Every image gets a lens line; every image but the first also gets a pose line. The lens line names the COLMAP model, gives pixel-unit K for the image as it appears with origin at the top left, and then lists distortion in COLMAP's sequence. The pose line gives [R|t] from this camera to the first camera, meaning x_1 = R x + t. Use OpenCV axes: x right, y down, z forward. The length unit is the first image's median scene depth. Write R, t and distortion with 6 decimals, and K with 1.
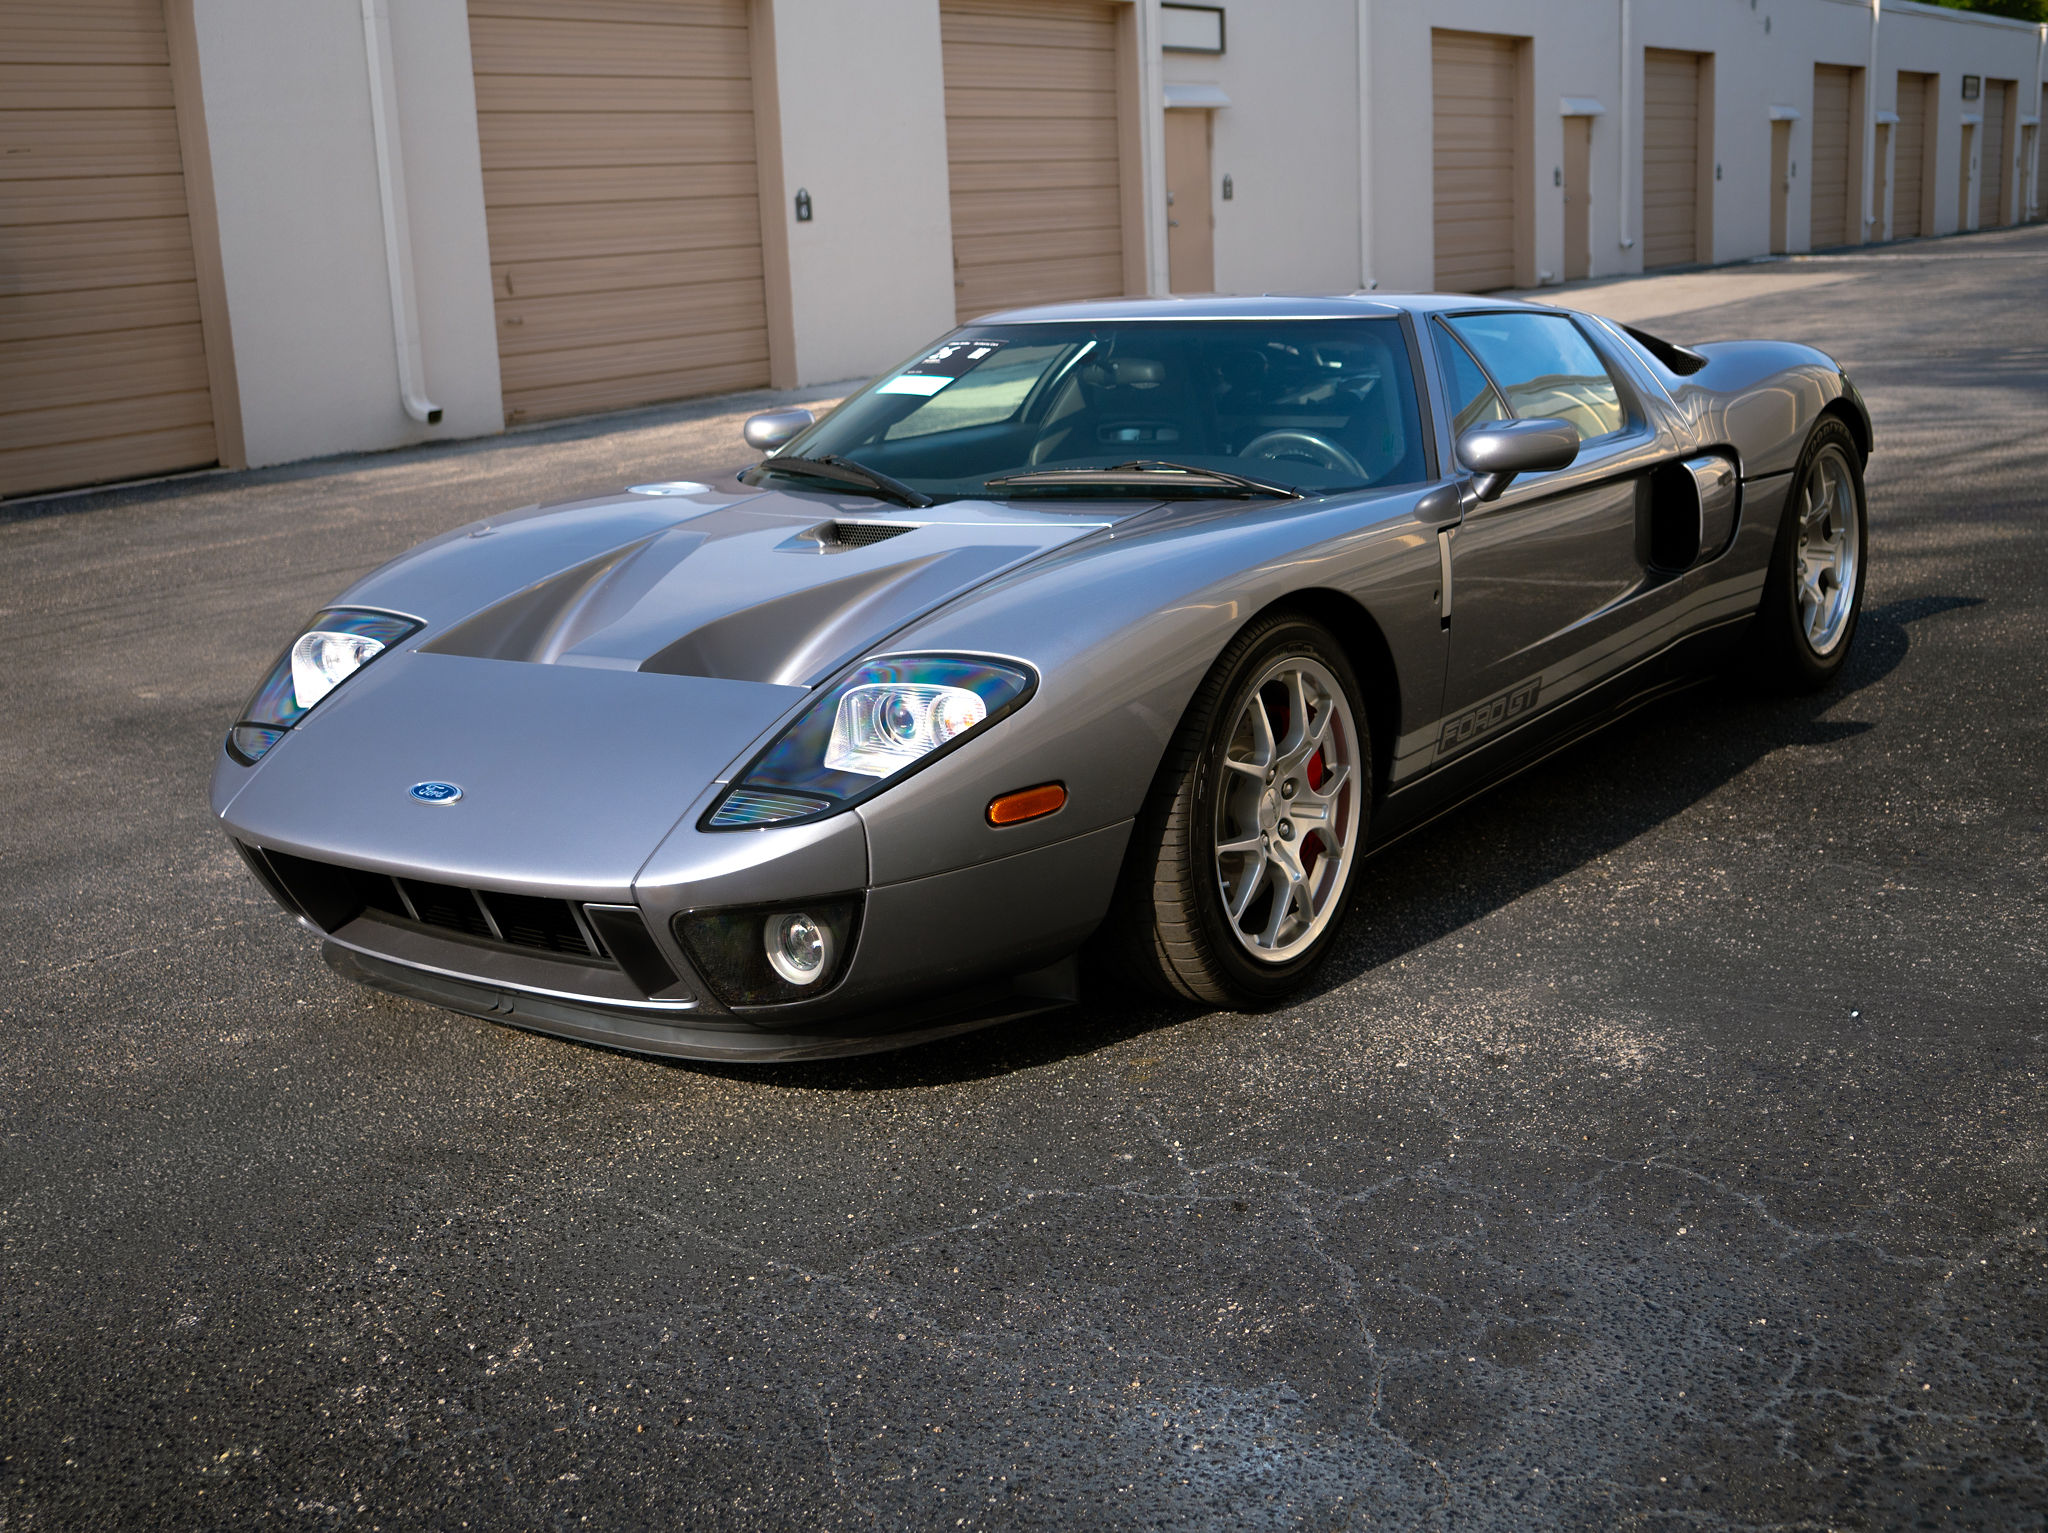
lens RADIAL K [[2285.0, 0, 1019.7], [0, 2285.0, 703.0], [0, 0, 1]] dist [-0.029971, 0.000000]
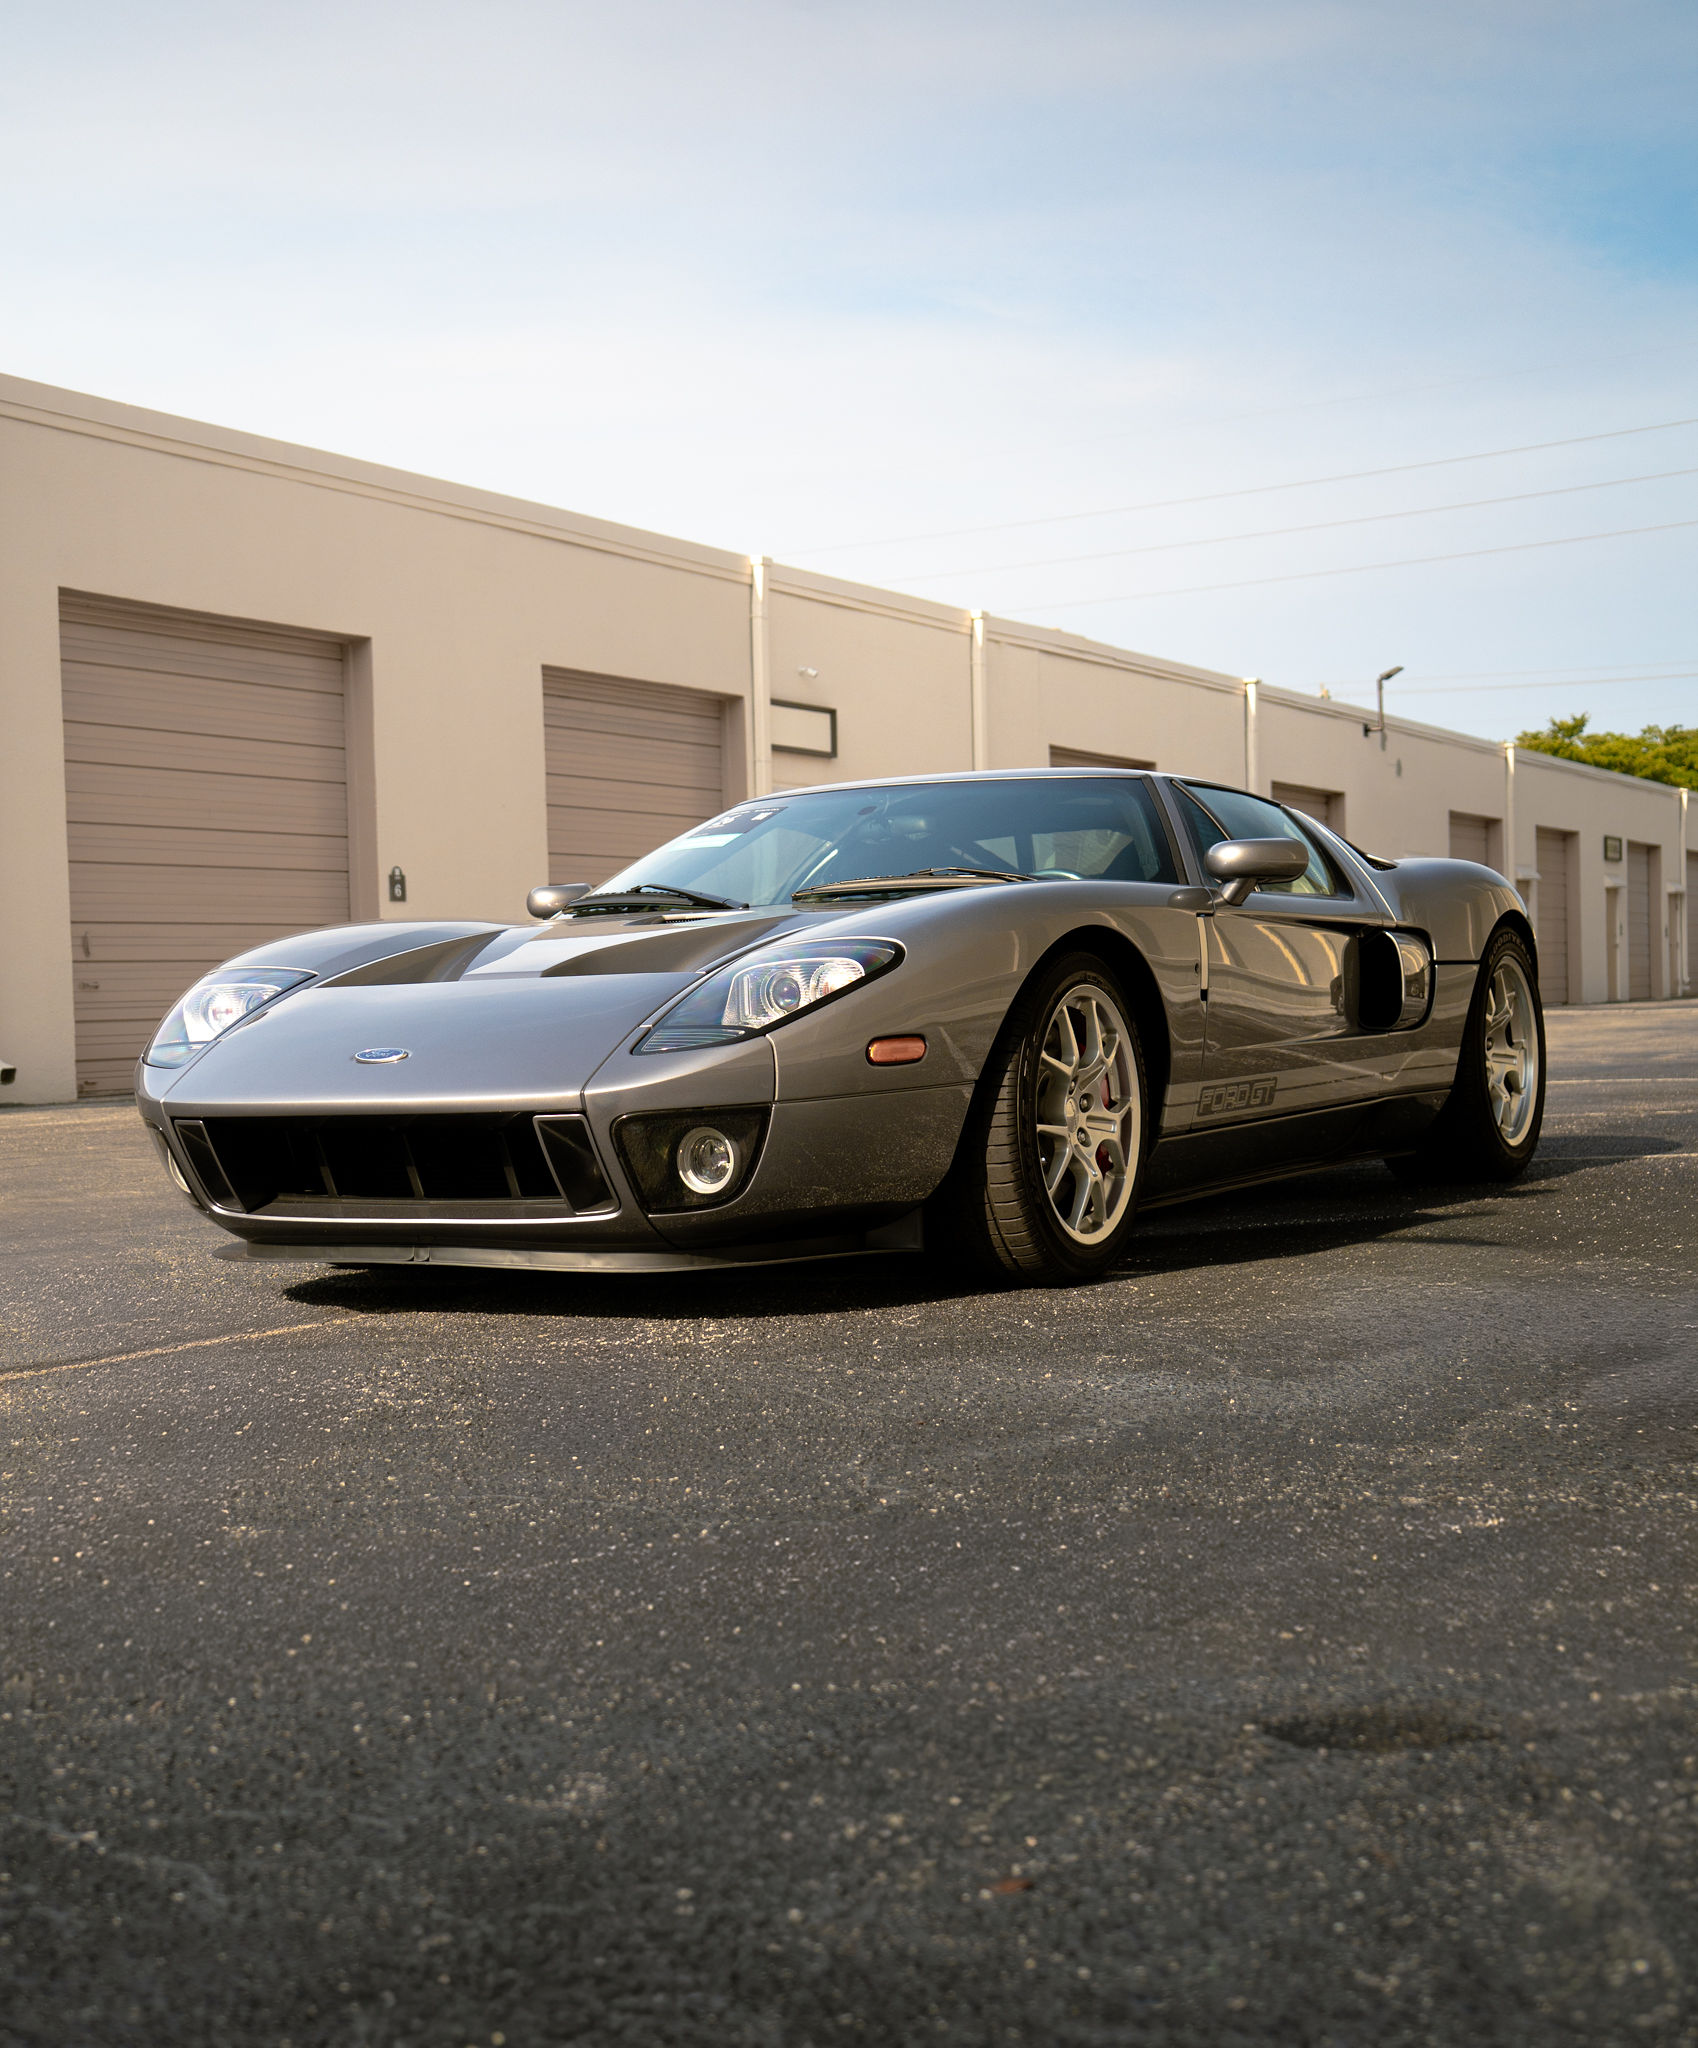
lens RADIAL K [[2727.4, 0, 799.5], [0, 2727.4, 1114.2], [0, 0, 1]] dist [-0.026136, 0.000000]
pose [[0.995181, 0.016511, 0.096659, -0.105167], [0.000641, 0.984605, -0.174795, 0.185629], [-0.098057, 0.174014, 0.979849, -0.228079]]
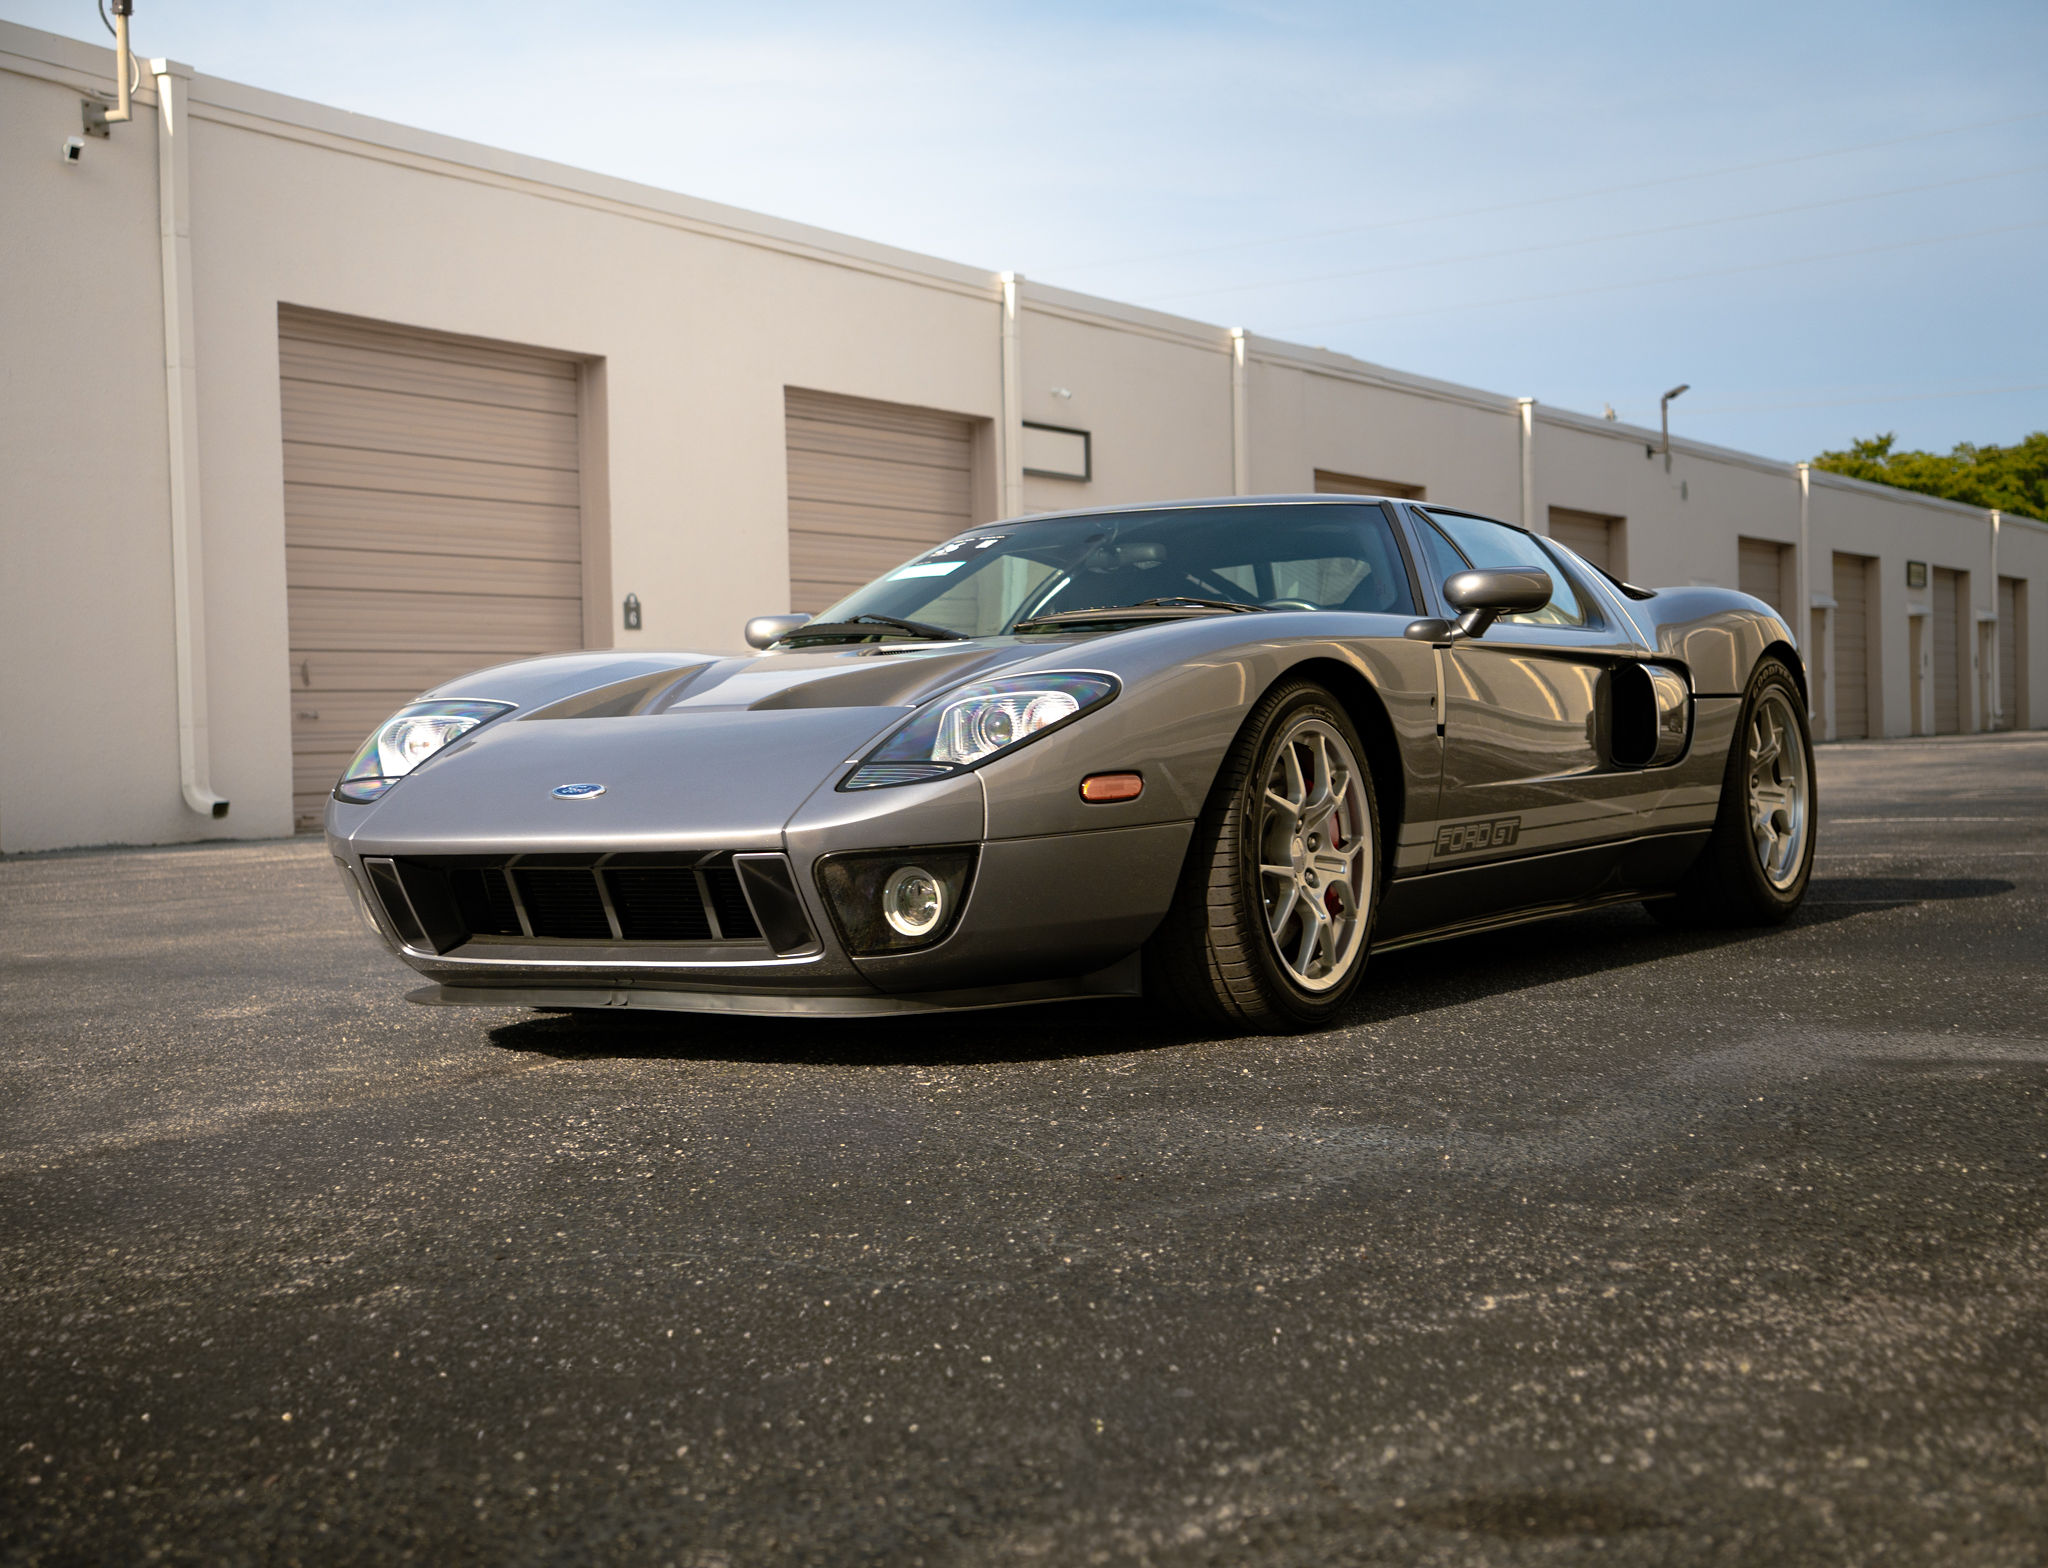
lens RADIAL K [[2830.6, 0, 1009.8], [0, 2830.6, 764.1], [0, 0, 1]] dist [0.111813, 0.000000]
pose [[0.996735, 0.022061, 0.077667, -0.090680], [-0.005713, 0.978807, -0.204706, 0.185027], [-0.080537, 0.203594, 0.975737, -0.230852]]
